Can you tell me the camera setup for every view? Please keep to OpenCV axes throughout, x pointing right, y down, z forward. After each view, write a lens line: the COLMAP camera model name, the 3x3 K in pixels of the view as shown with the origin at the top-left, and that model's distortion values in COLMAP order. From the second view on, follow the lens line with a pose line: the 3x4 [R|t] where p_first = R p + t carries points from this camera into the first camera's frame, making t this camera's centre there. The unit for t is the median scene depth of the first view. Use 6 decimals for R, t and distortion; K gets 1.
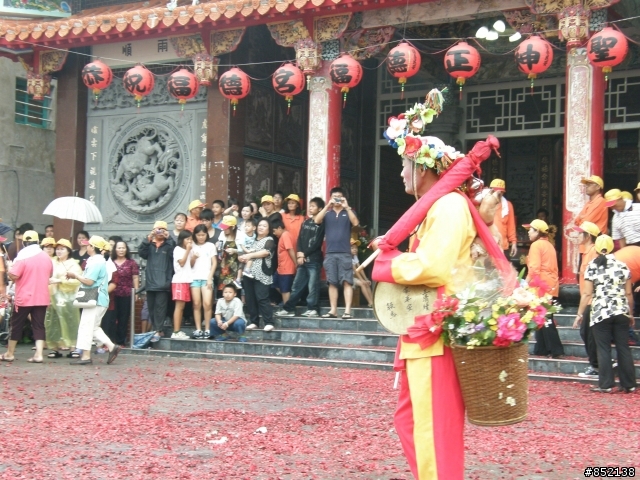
lens RADIAL K [[541.9, 0, 320.0], [0, 541.9, 240.0], [0, 0, 1]] dist [-0.037075, 0.003350]
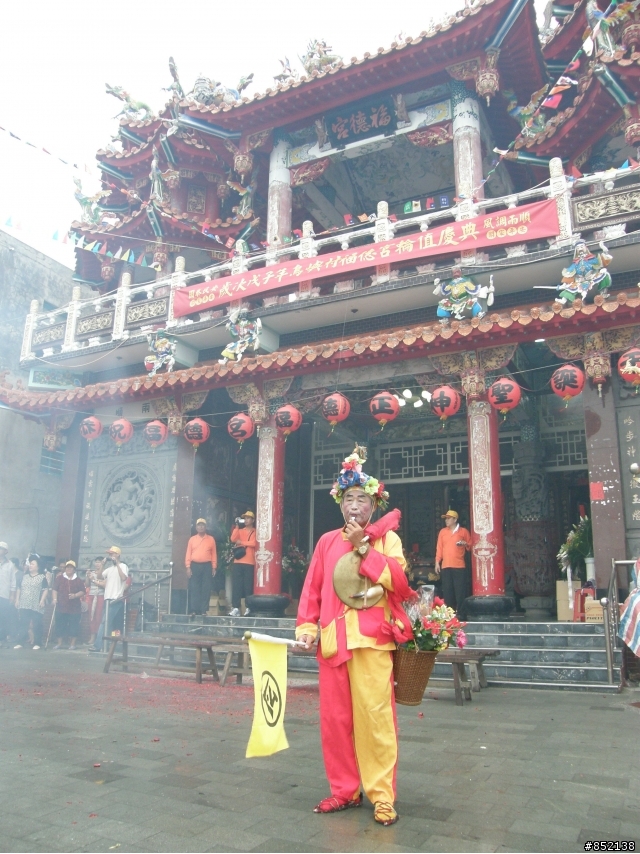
lens RADIAL K [[723.0, 0, 320.0], [0, 723.0, 427.0], [0, 0, 1]] dist [-0.135053, 0.002419]
pose [[0.995499, 0.016022, 0.093413, -0.037155], [-0.001101, 0.987497, -0.157632, -0.045357], [-0.094771, 0.156820, 0.983070, -0.682621]]
